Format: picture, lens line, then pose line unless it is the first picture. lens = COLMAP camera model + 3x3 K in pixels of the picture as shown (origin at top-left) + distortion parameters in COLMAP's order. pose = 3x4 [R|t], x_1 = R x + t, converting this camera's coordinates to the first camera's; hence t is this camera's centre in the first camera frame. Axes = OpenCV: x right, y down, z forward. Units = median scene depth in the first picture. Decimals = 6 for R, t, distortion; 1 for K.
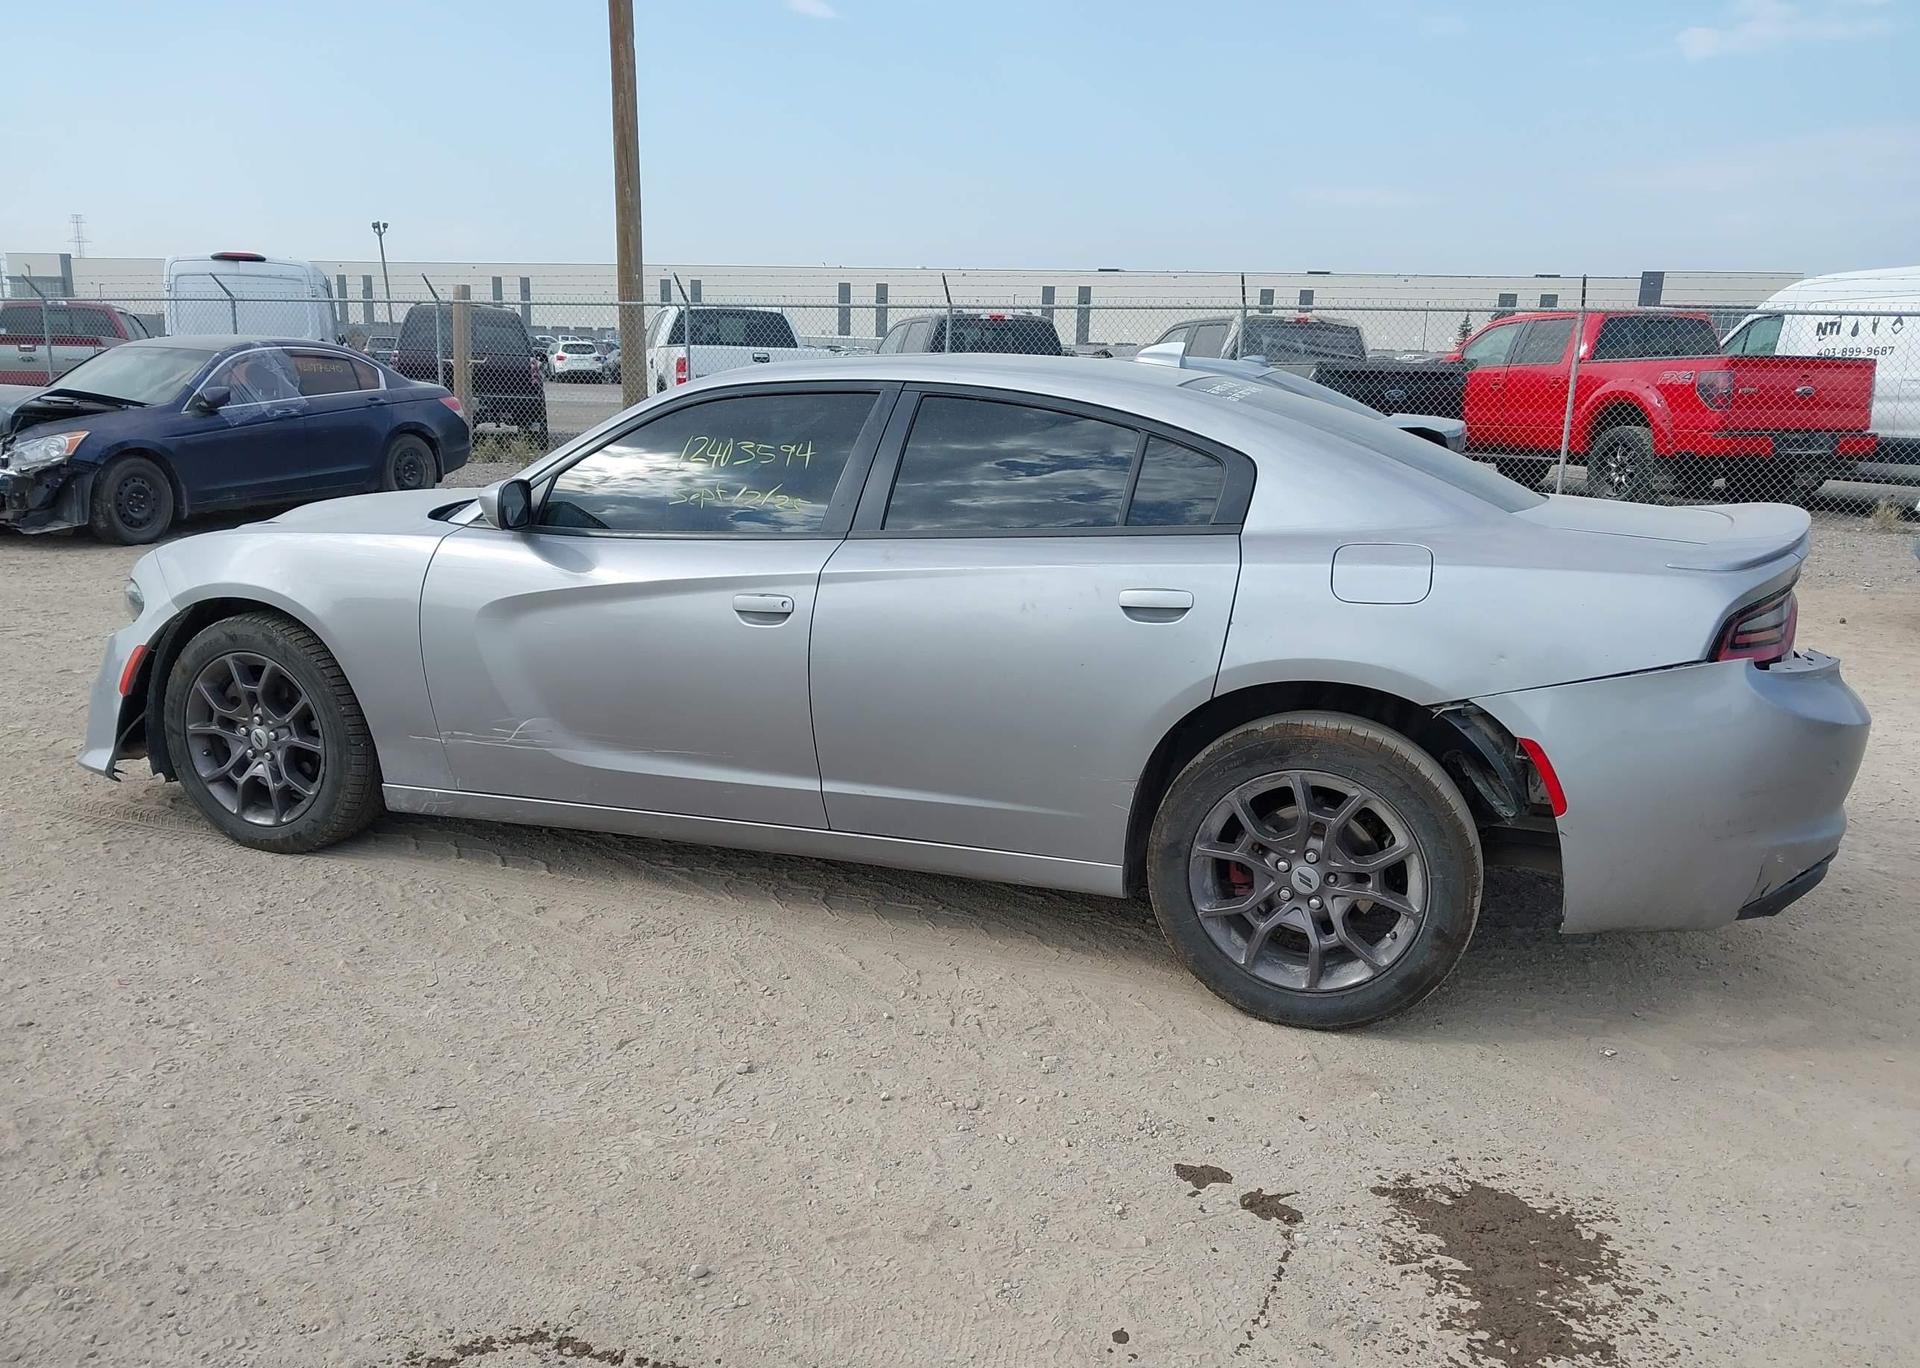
lens RADIAL K [[1537.4, 0, 964.7], [0, 1537.4, 686.9], [0, 0, 1]] dist [-0.000094, 0.015550]
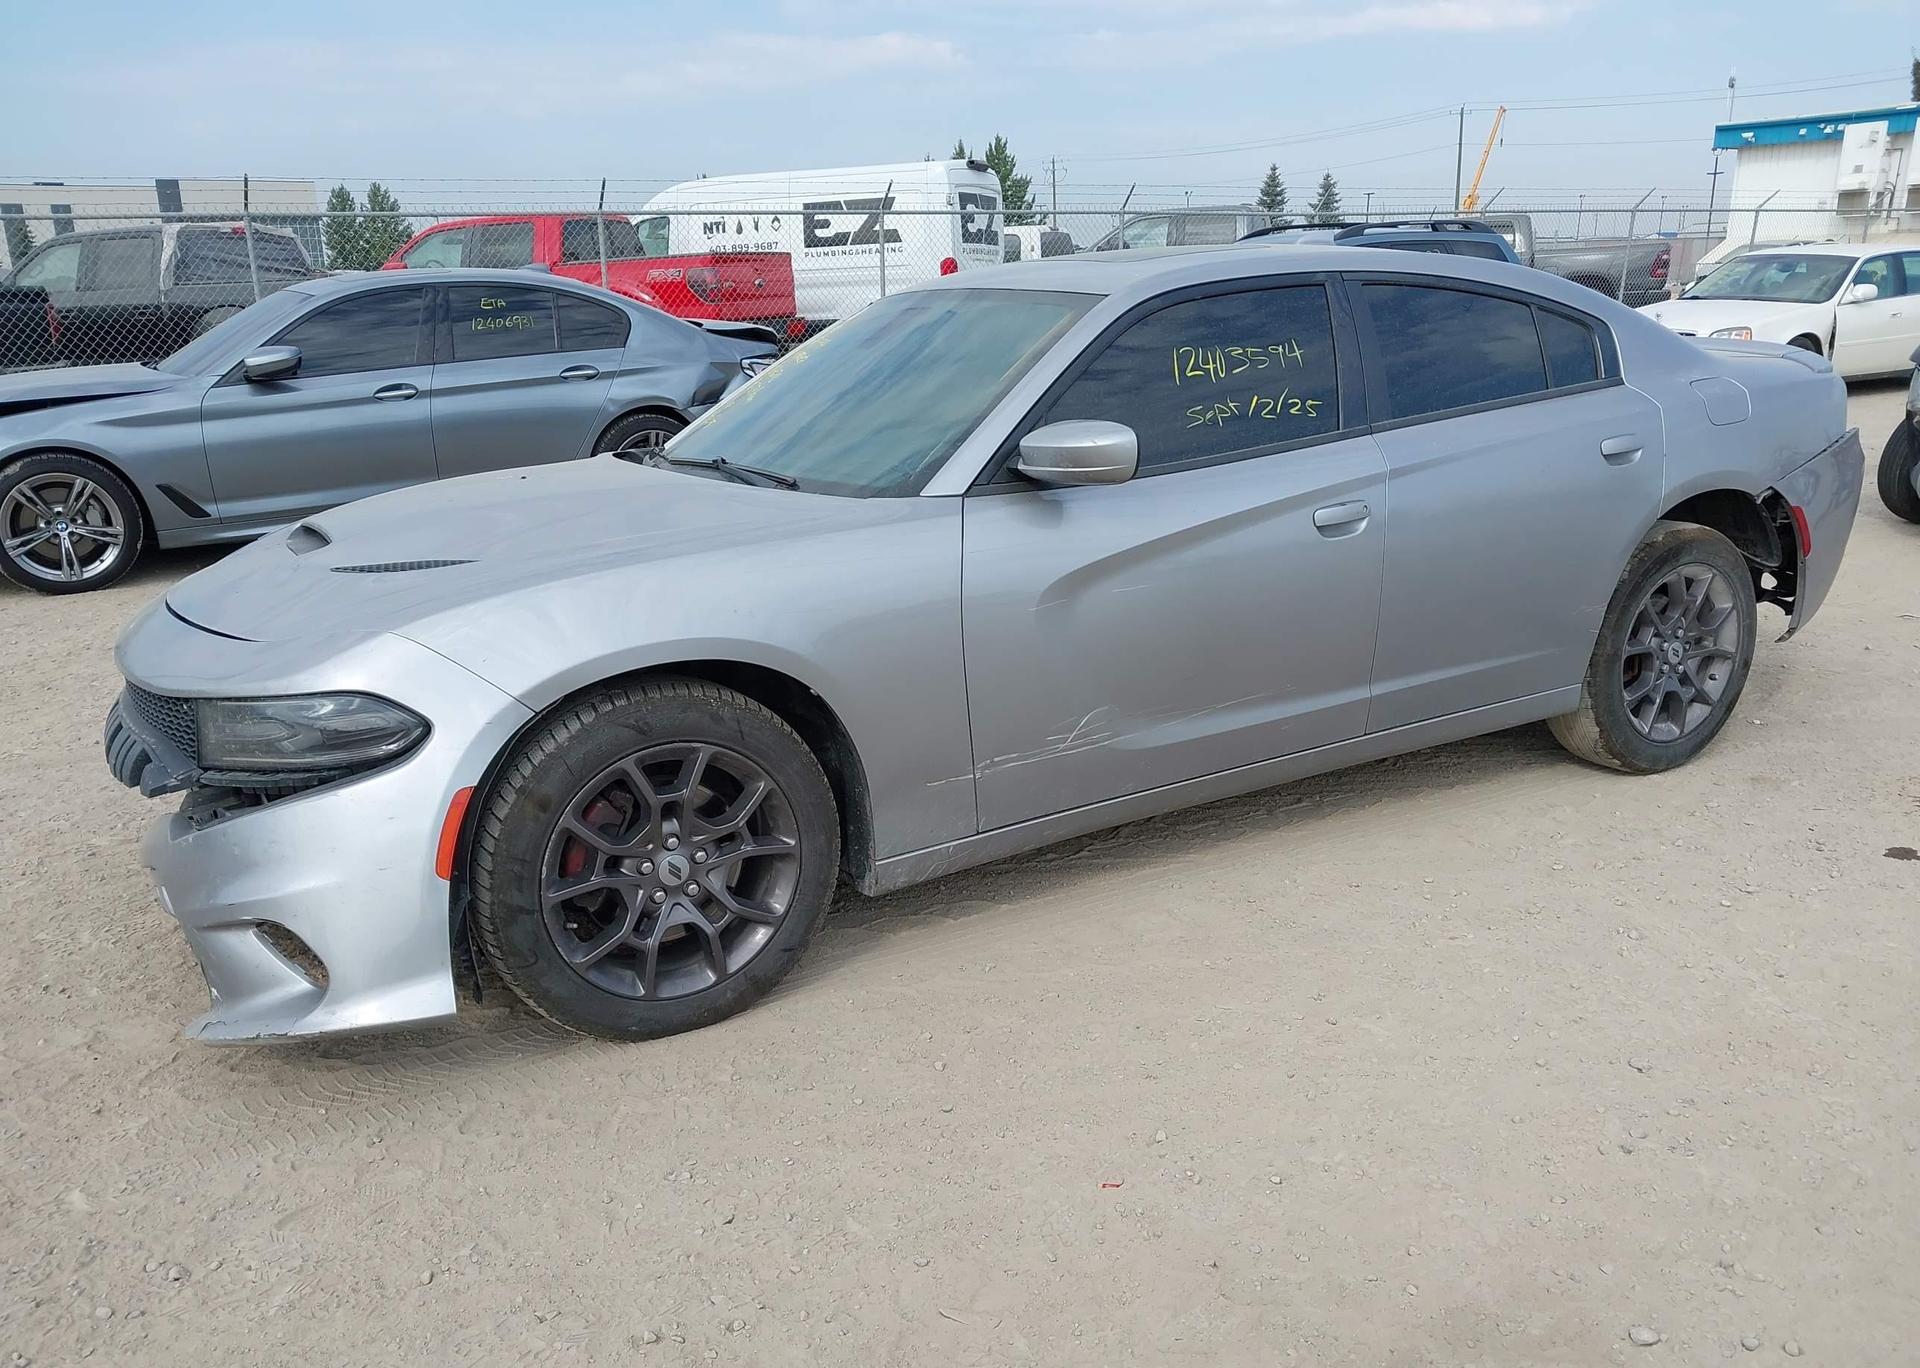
lens RADIAL K [[1537.4, 0, 948.7], [0, 1537.4, 700.7], [0, 0, 1]] dist [-0.000094, 0.015550]
pose [[0.634283, -0.244311, 0.733483, -0.958314], [0.197304, 0.968492, 0.151968, -0.128489], [-0.747500, 0.048328, 0.662502, 0.527591]]
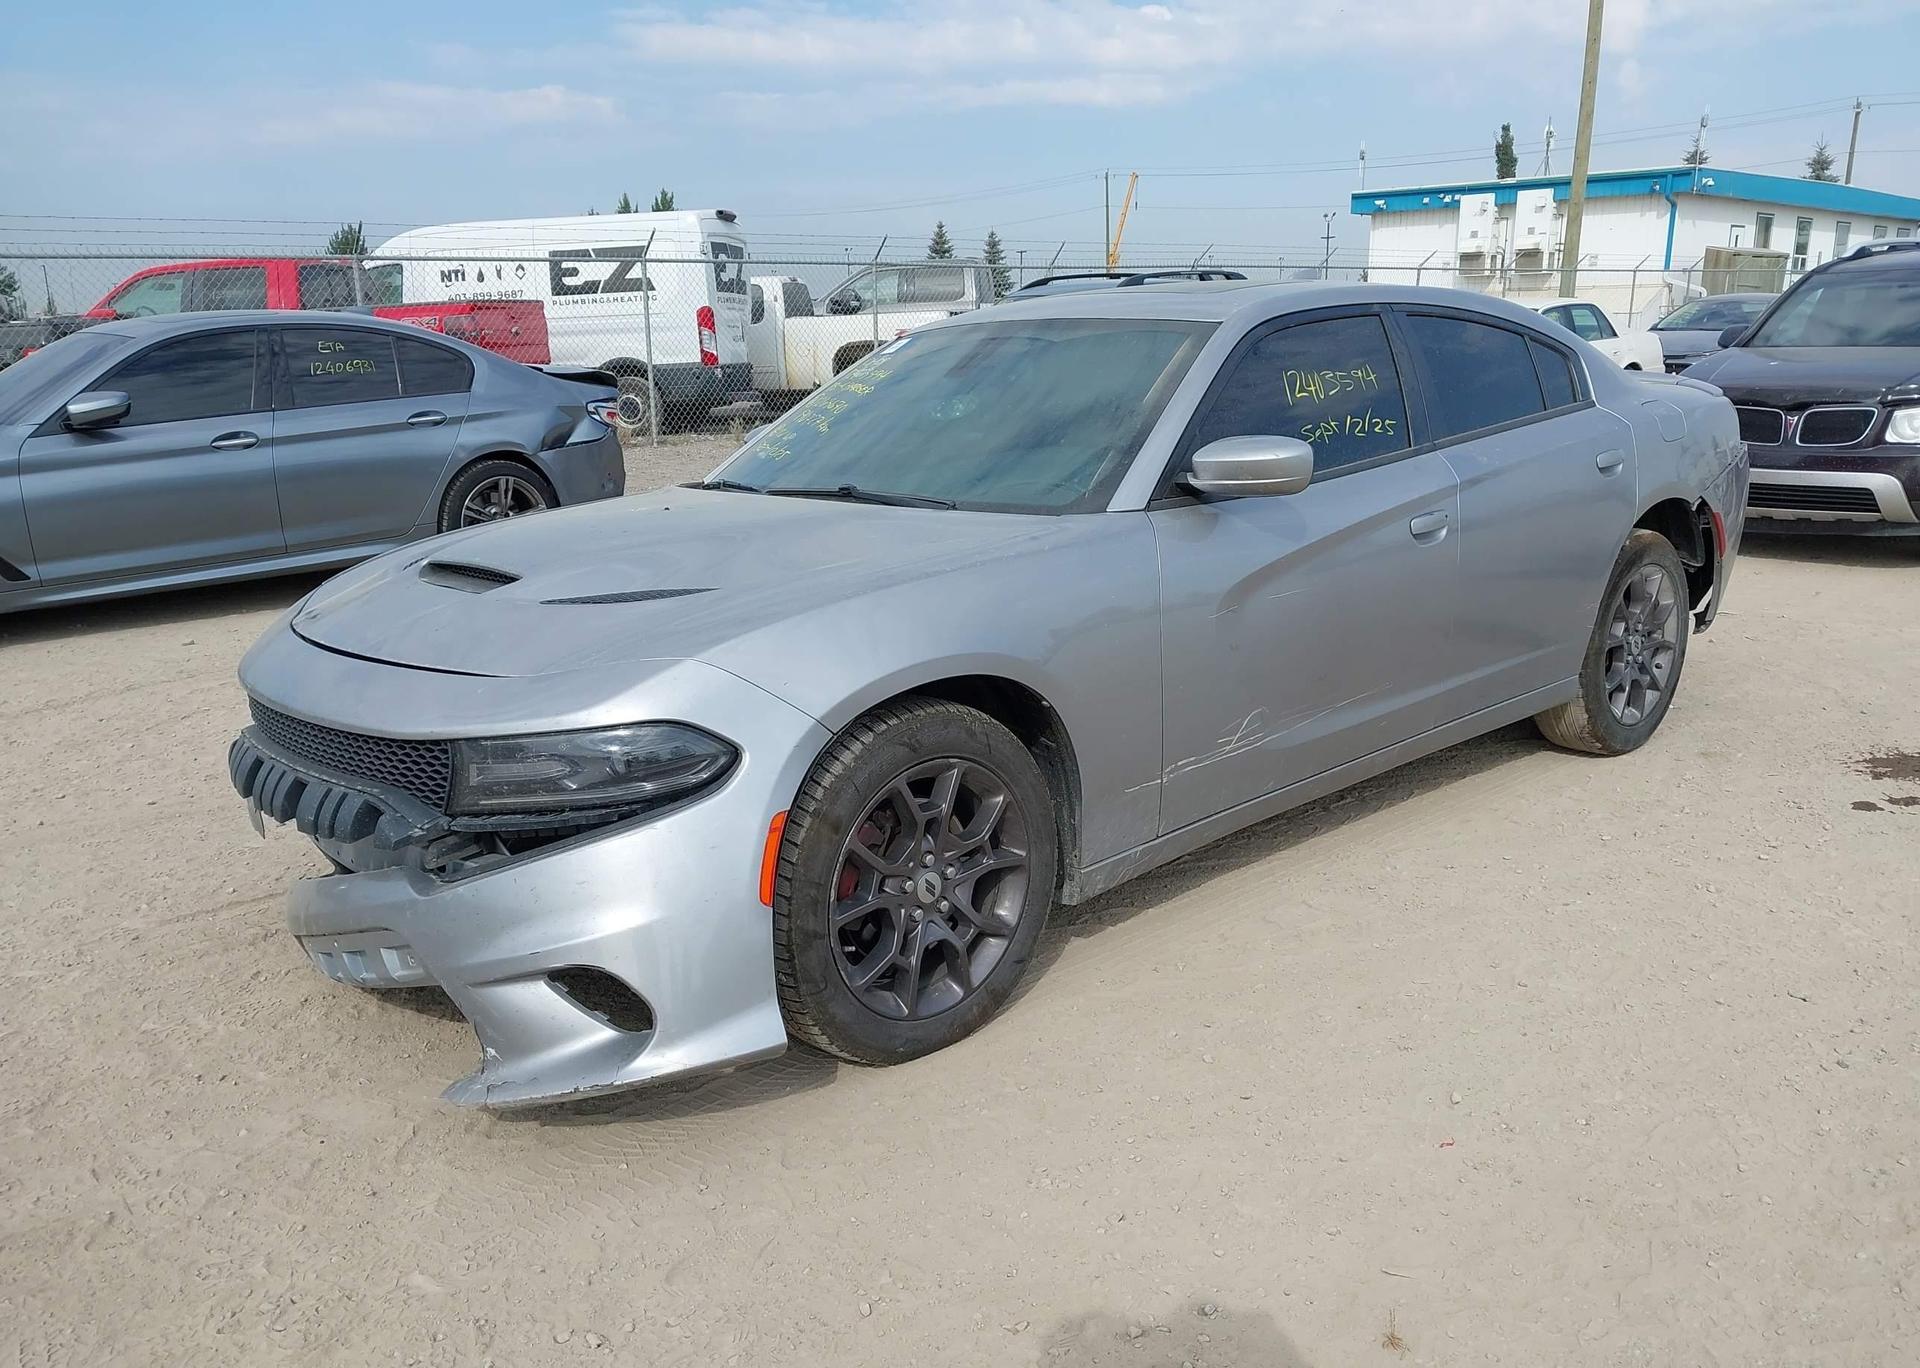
lens RADIAL K [[1537.4, 0, 942.3], [0, 1537.4, 689.9], [0, 0, 1]] dist [-0.000094, 0.015550]
pose [[0.455268, -0.241574, 0.856956, -1.128736], [0.216325, 0.963660, 0.156729, -0.169834], [-0.863675, 0.114027, 0.490982, 0.746803]]
